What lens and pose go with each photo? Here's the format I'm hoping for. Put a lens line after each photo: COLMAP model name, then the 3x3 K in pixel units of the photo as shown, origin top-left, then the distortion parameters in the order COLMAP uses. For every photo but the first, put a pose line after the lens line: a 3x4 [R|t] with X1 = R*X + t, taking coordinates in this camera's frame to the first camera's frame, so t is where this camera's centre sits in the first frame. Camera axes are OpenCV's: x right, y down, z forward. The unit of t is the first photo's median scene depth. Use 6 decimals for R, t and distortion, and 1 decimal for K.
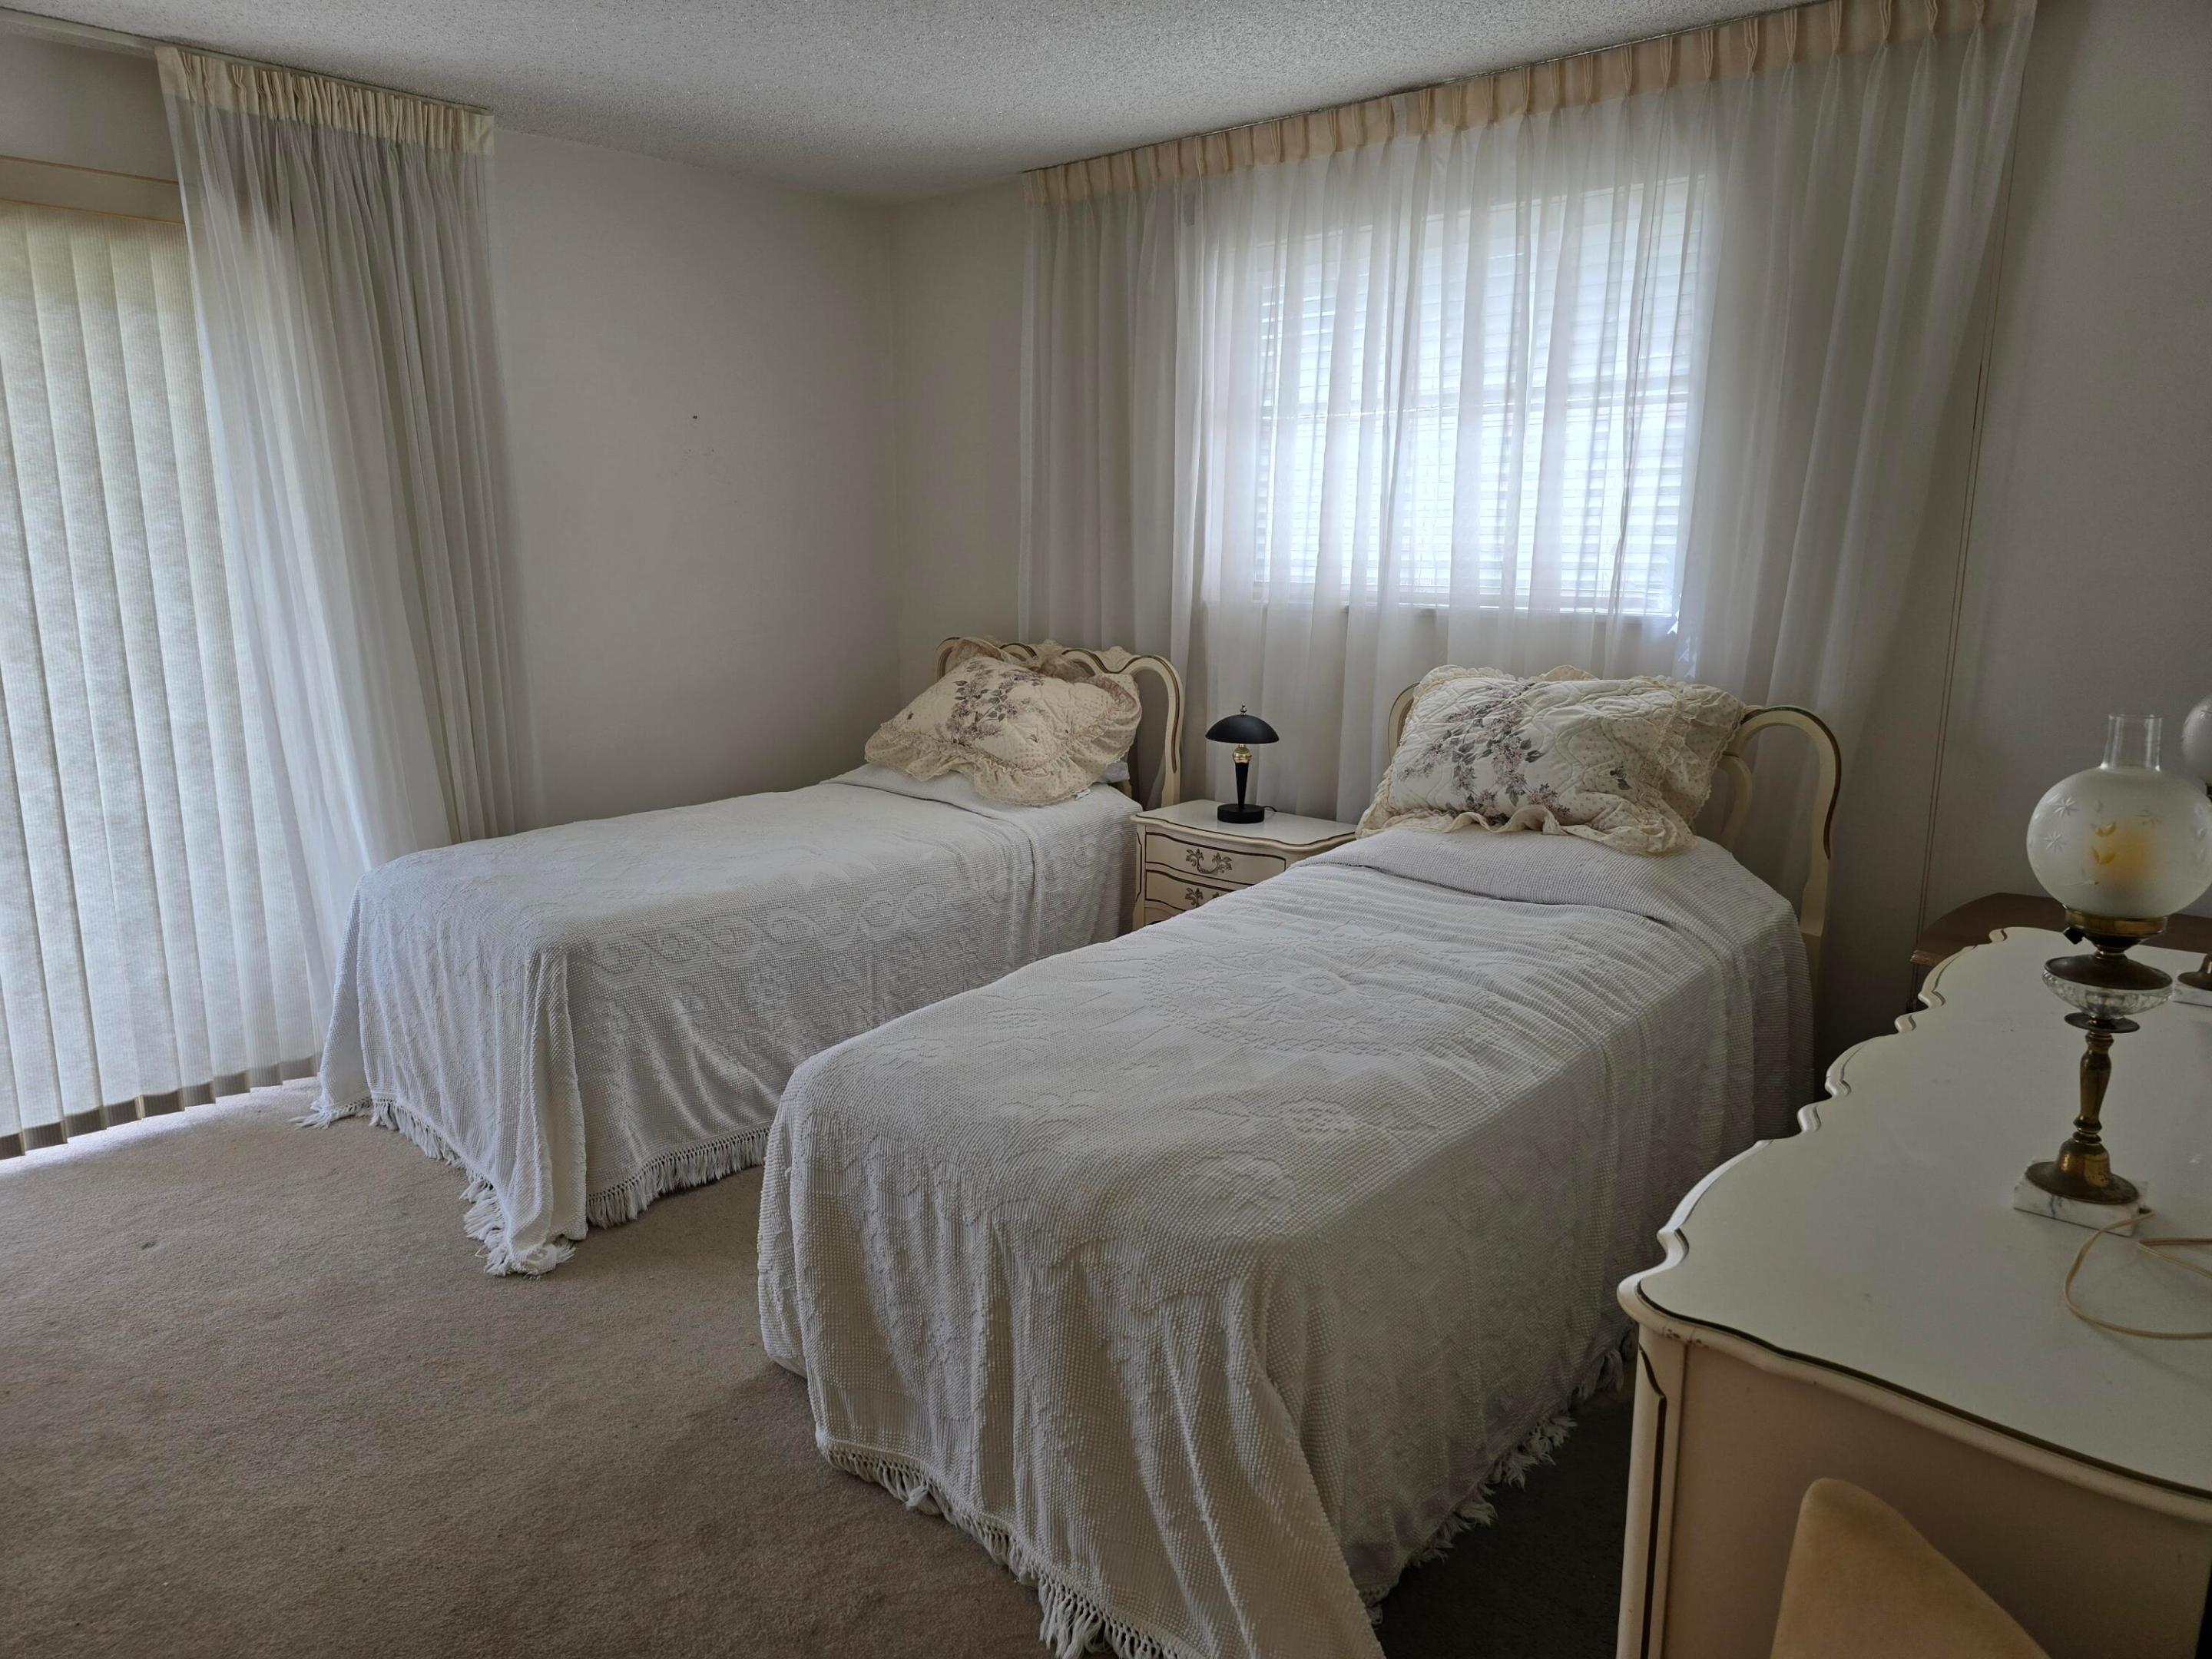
lens RADIAL K [[1492.7, 0, 1075.1], [0, 1492.7, 828.9], [0, 0, 1]] dist [0.062859, -0.053345]
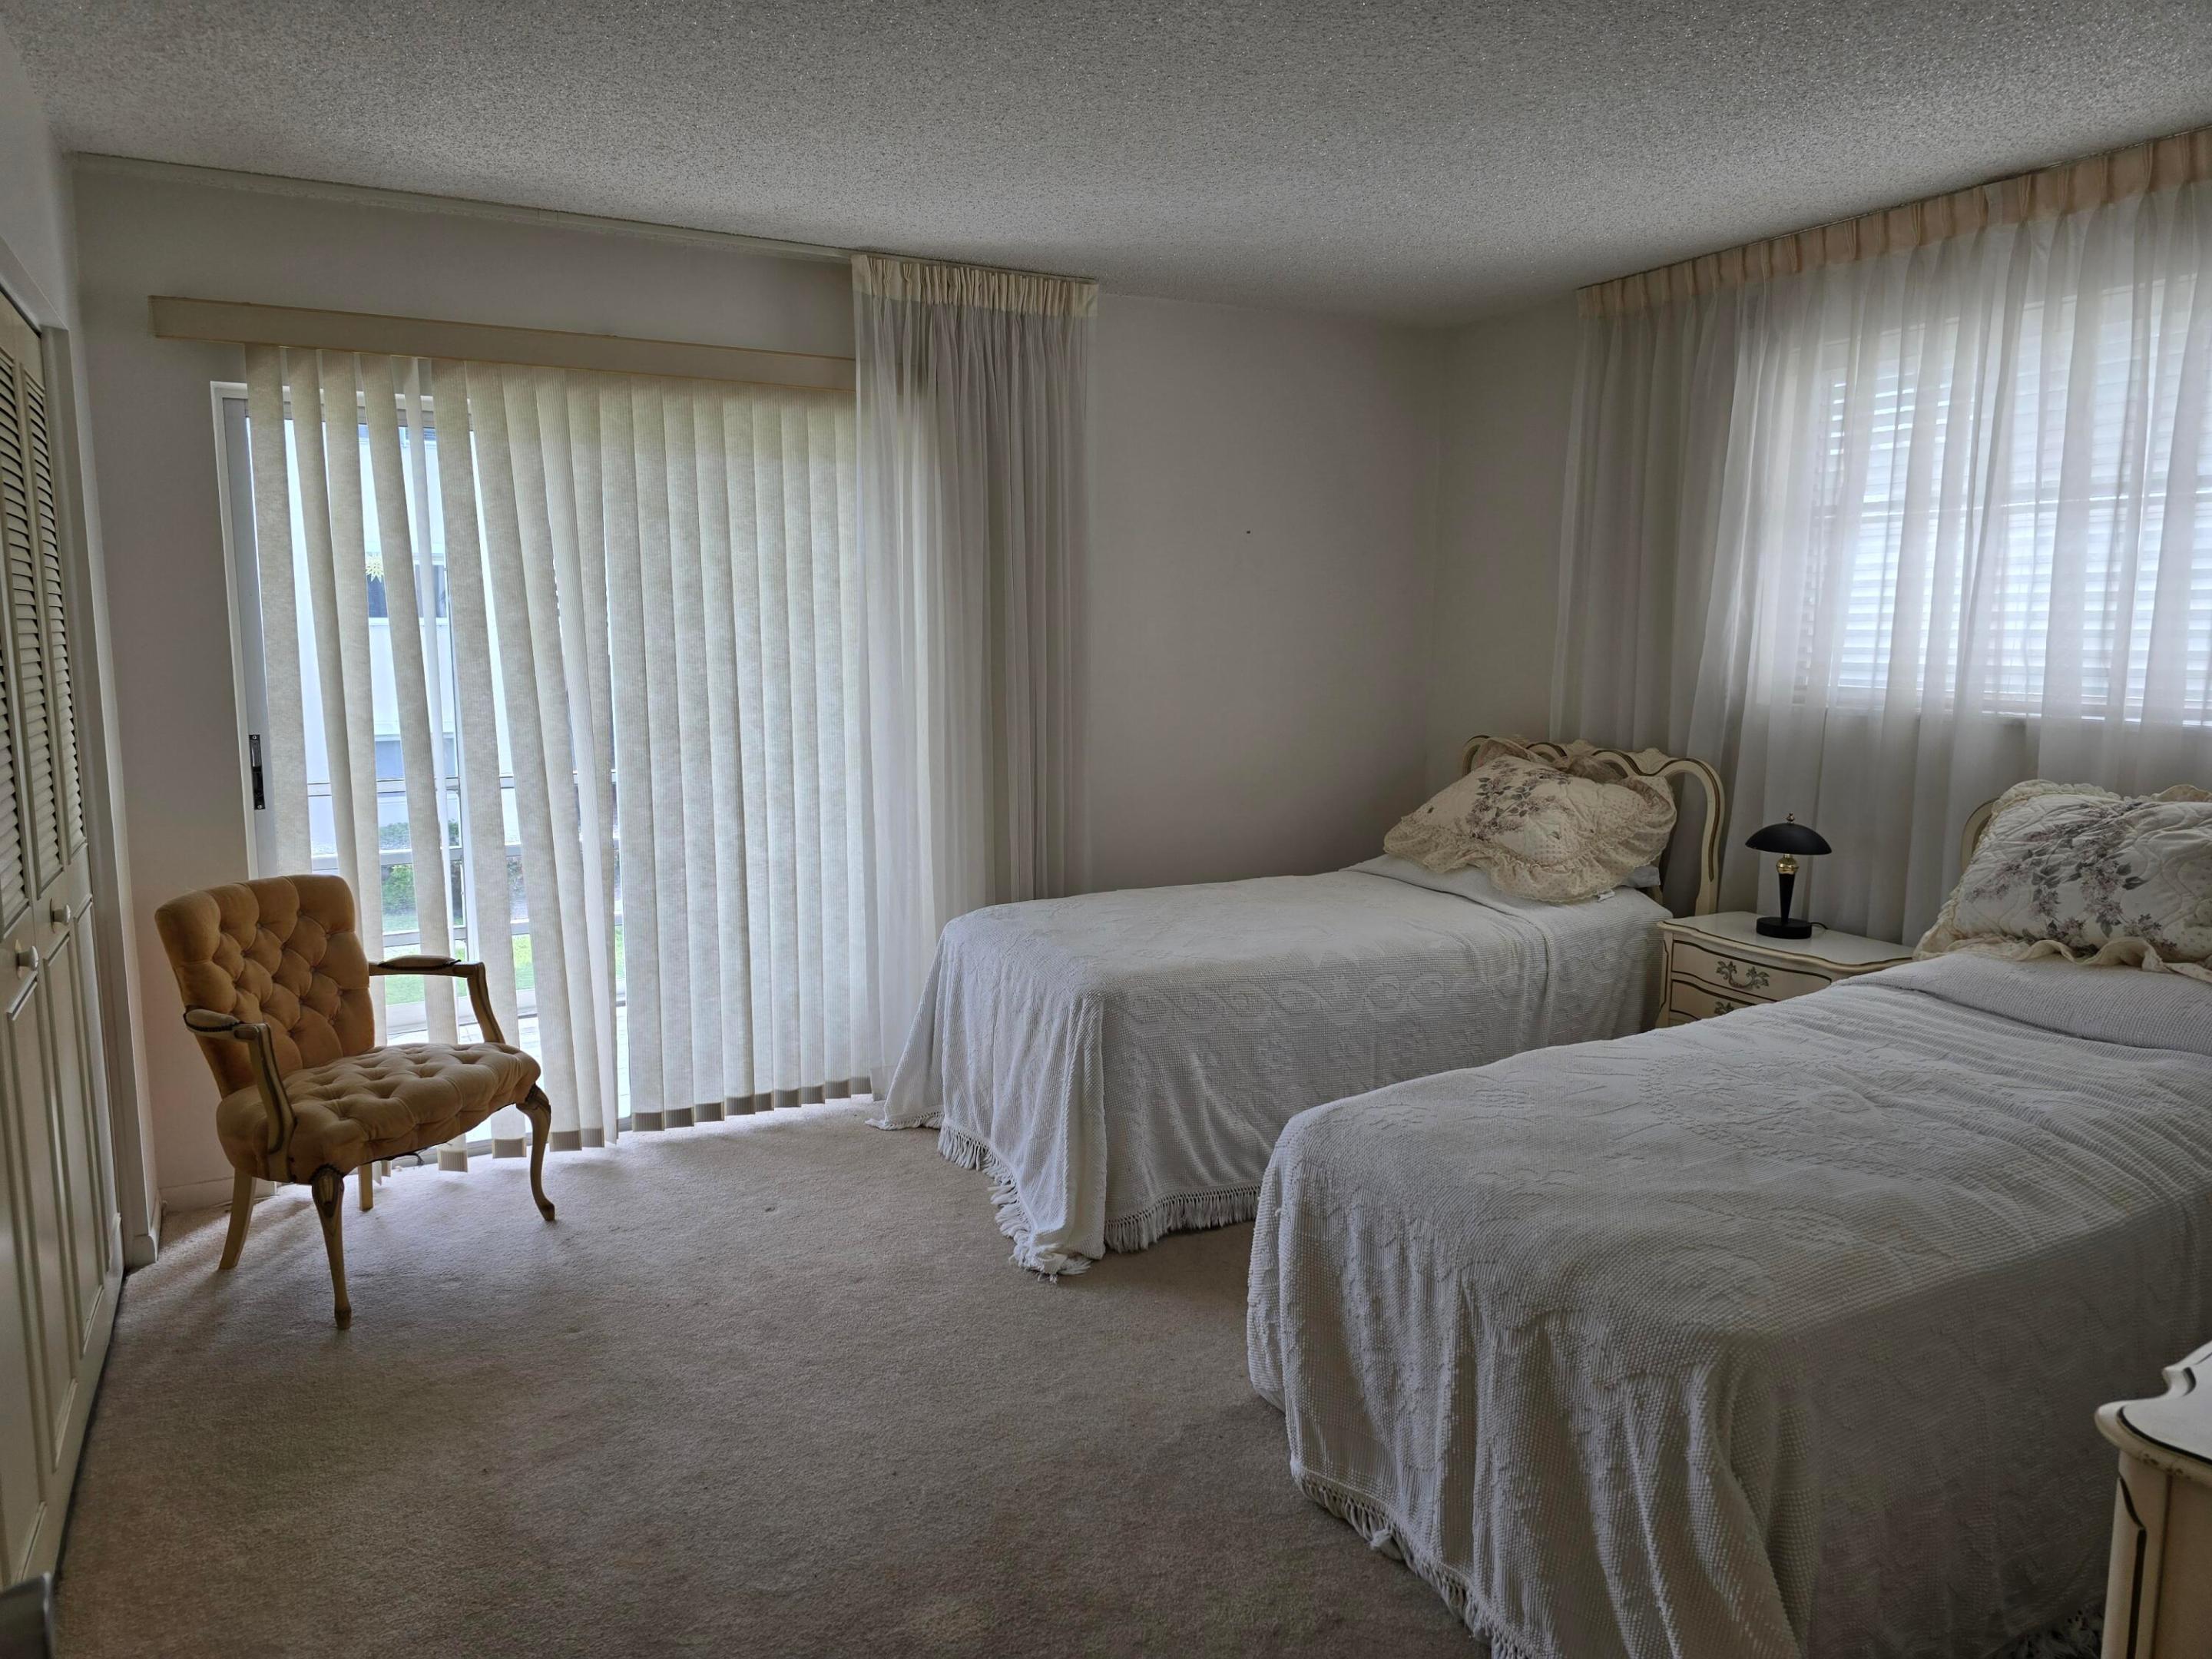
lens RADIAL K [[1492.7, 0, 1101.0], [0, 1492.7, 823.9], [0, 0, 1]] dist [0.062859, -0.053345]
pose [[0.941823, 0.046546, -0.332871, 0.028824], [-0.069363, 0.995962, -0.056988, 0.012980], [0.328875, 0.076762, 0.941249, -0.072481]]
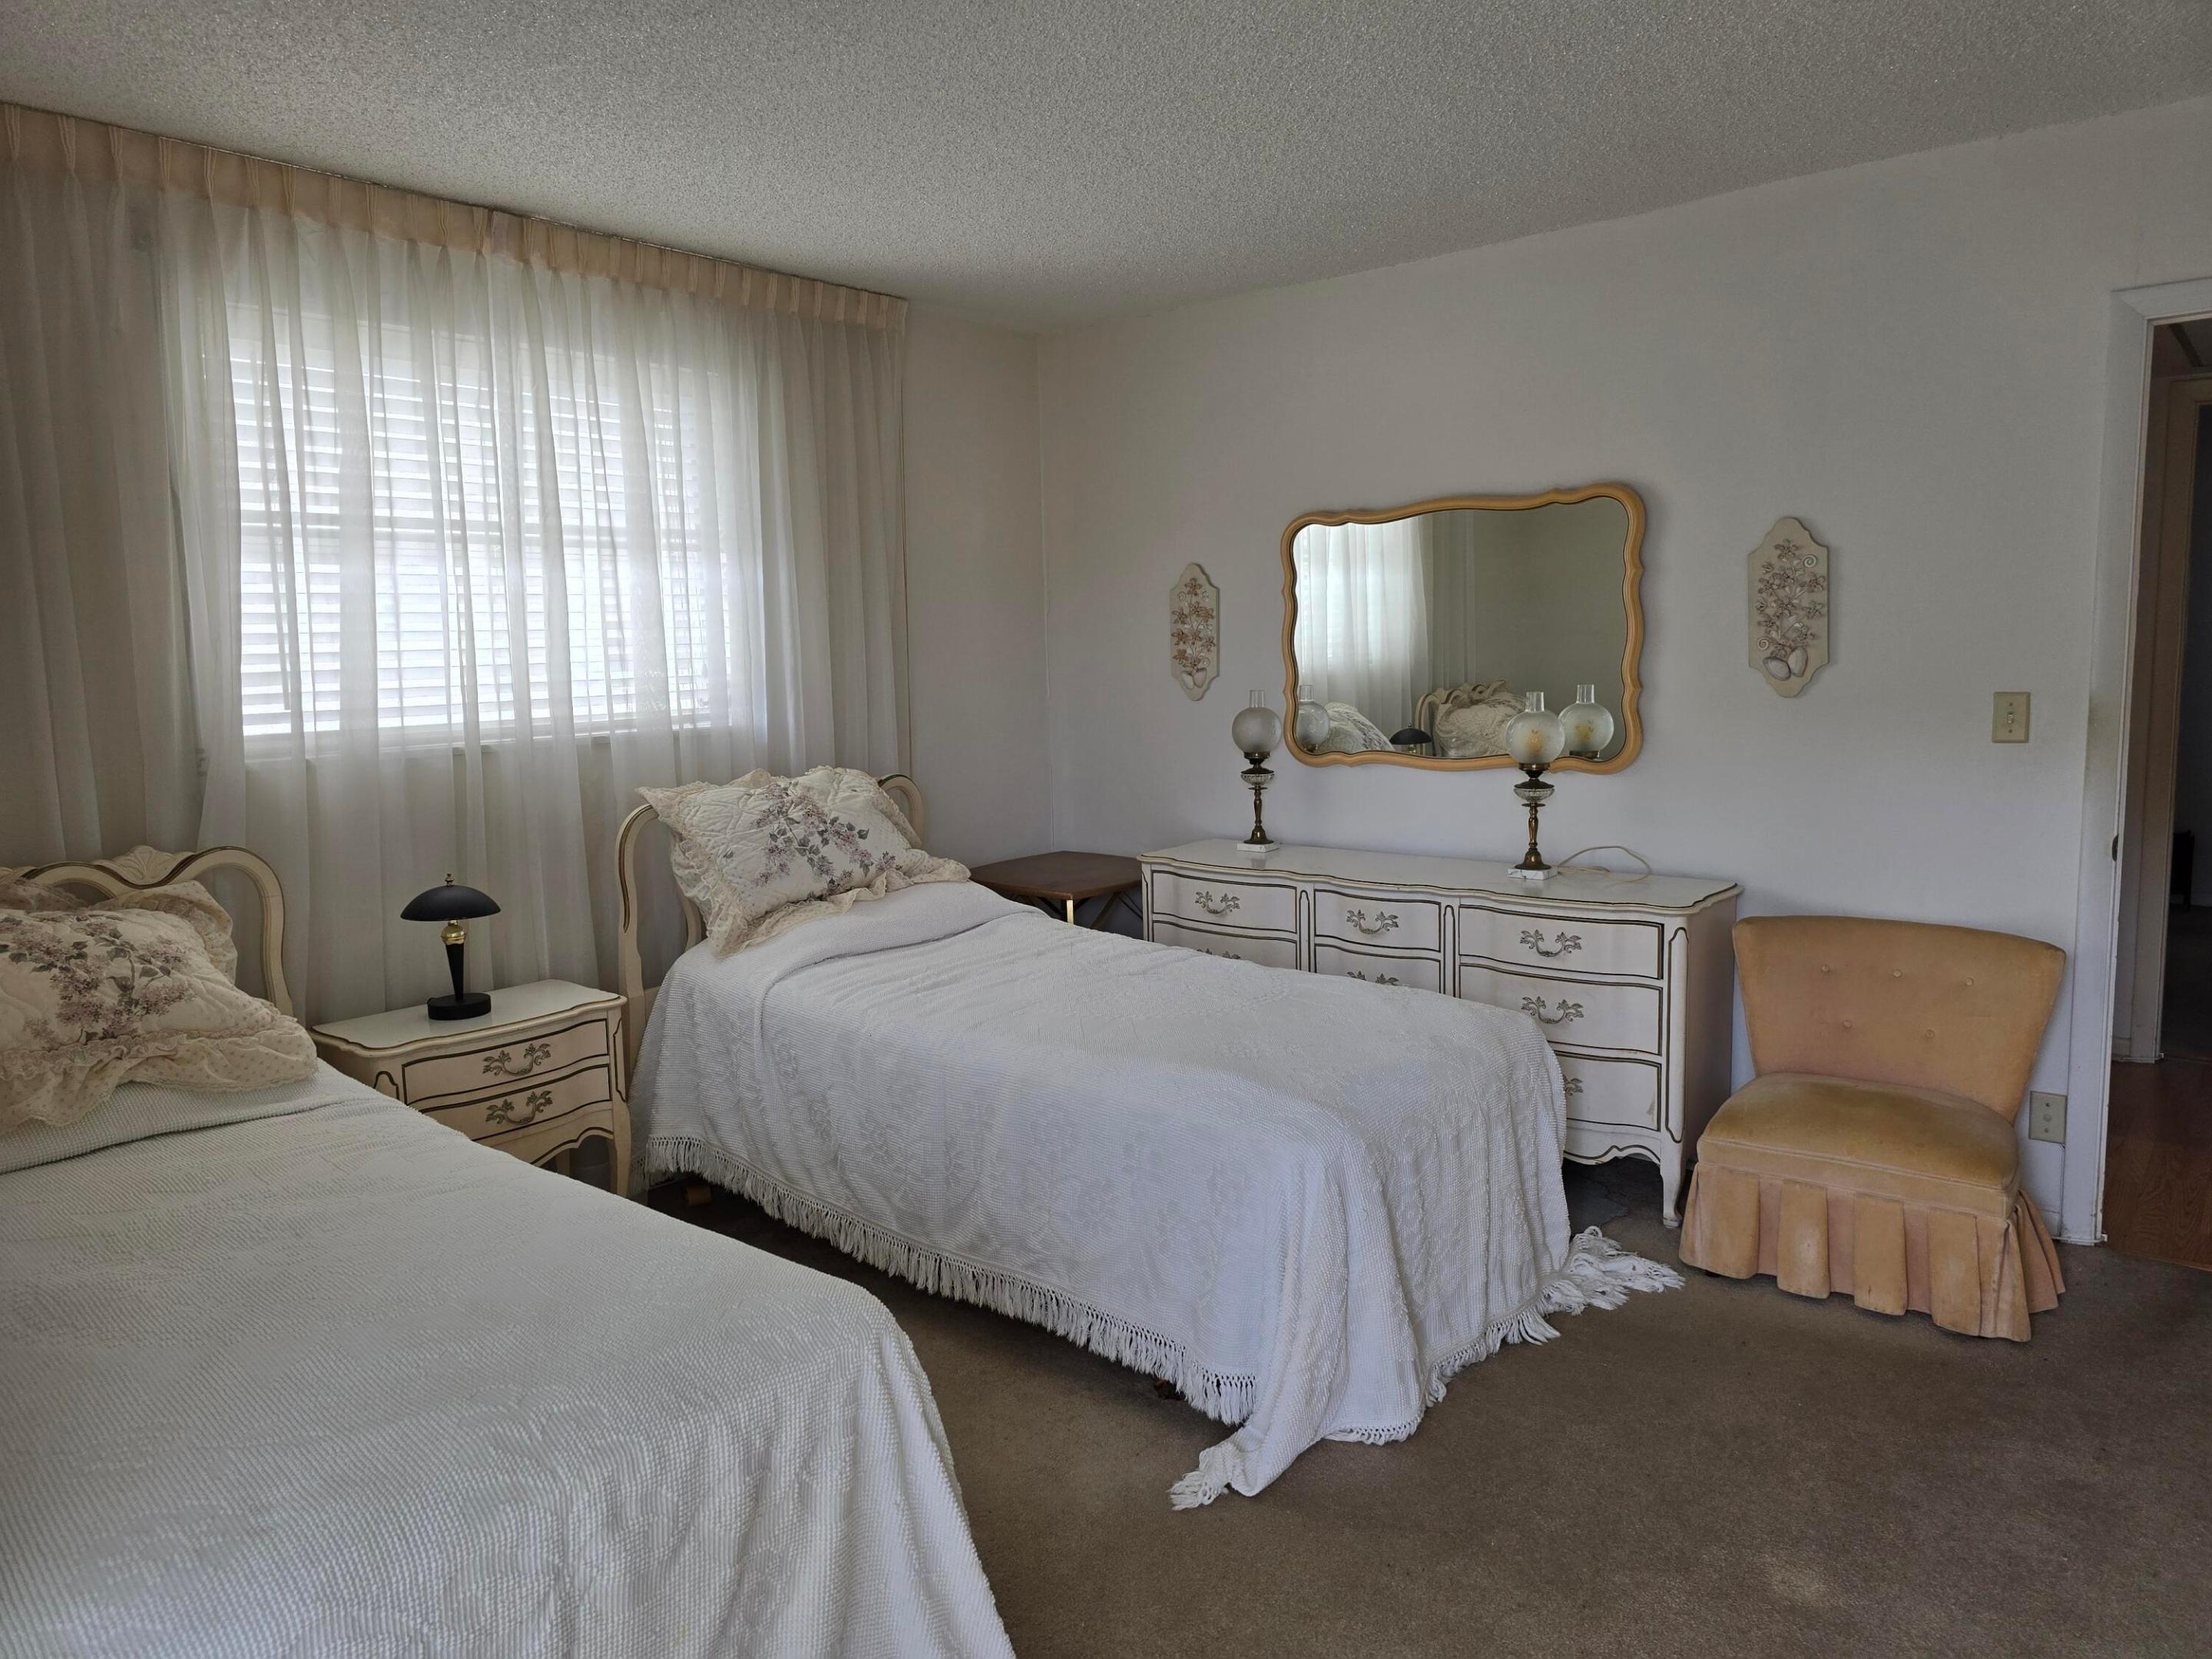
lens RADIAL K [[1492.7, 0, 1104.2], [0, 1492.7, 828.1], [0, 0, 1]] dist [0.062859, -0.053345]
pose [[-0.065743, -0.123311, 0.990188, -1.068785], [0.227220, 0.964415, 0.135188, -0.202802], [-0.971622, 0.233878, -0.035385, 0.999139]]
